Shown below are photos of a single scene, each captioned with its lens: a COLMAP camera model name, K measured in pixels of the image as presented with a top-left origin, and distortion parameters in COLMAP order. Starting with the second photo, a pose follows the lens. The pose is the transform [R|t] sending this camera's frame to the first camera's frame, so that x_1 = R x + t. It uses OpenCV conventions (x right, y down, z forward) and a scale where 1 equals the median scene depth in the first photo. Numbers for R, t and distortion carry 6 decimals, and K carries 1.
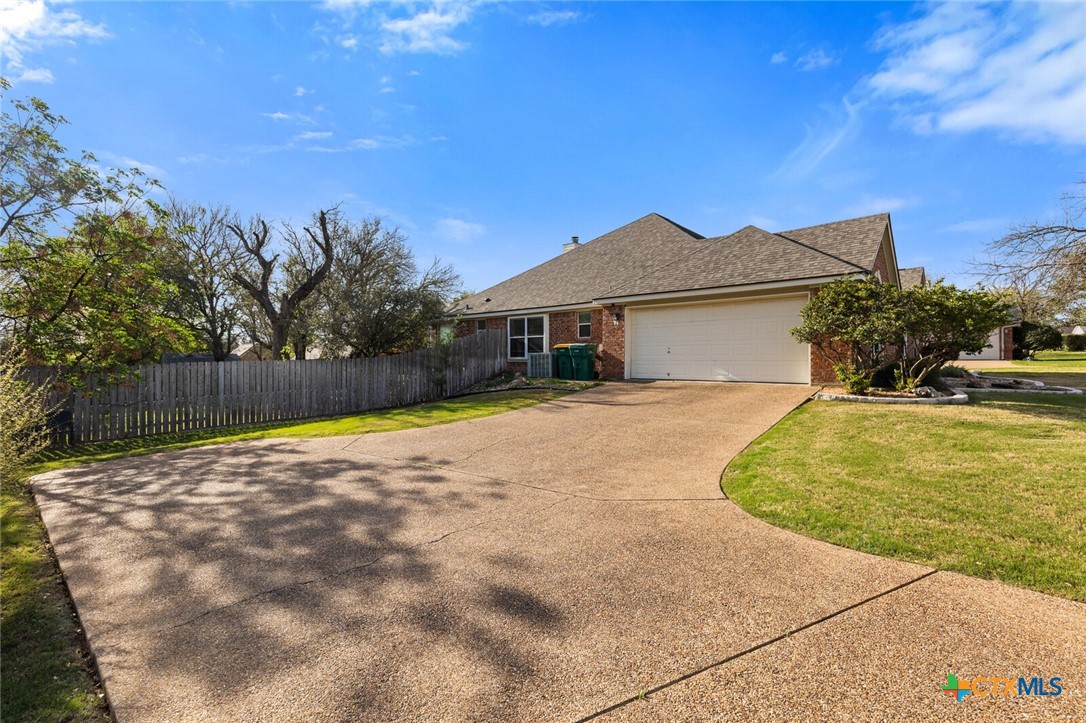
lens RADIAL K [[489.2, 0, 542.6], [0, 489.2, 359.9], [0, 0, 1]] dist [0.004143, 0.000251]
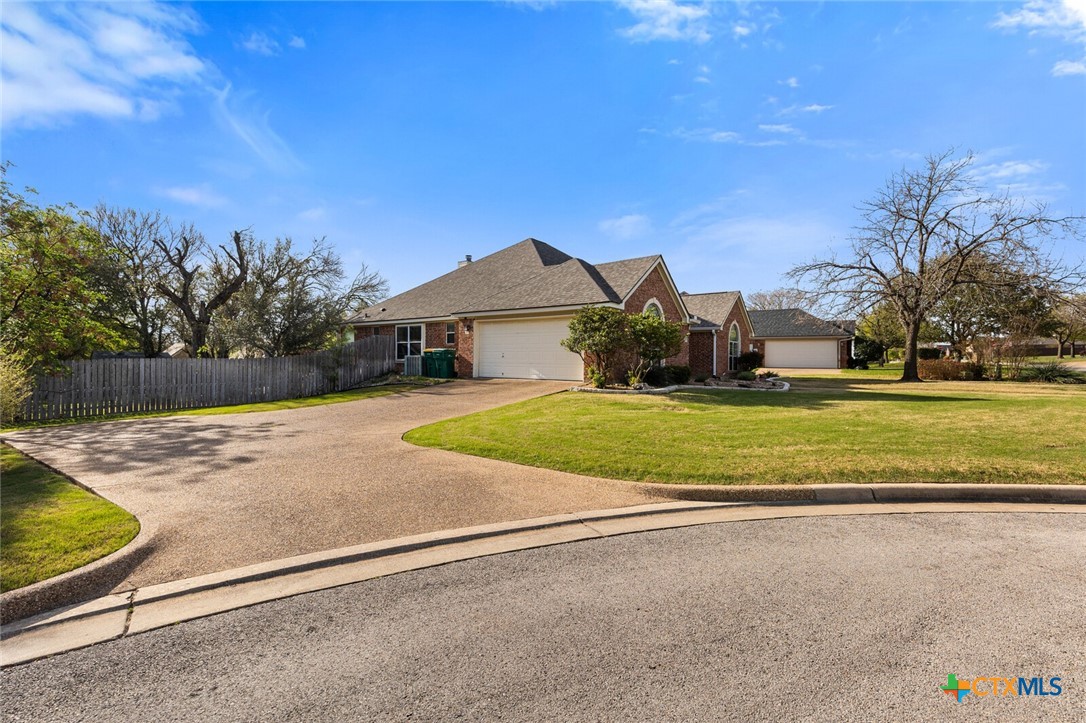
lens RADIAL K [[554.6, 0, 565.9], [0, 554.6, 368.2], [0, 0, 1]] dist [0.010983, 0.000300]
pose [[0.998963, 0.014461, 0.043161, 0.296624], [-0.014677, 0.999881, 0.004709, 0.004485], [-0.043088, -0.005337, 0.999057, -0.381008]]
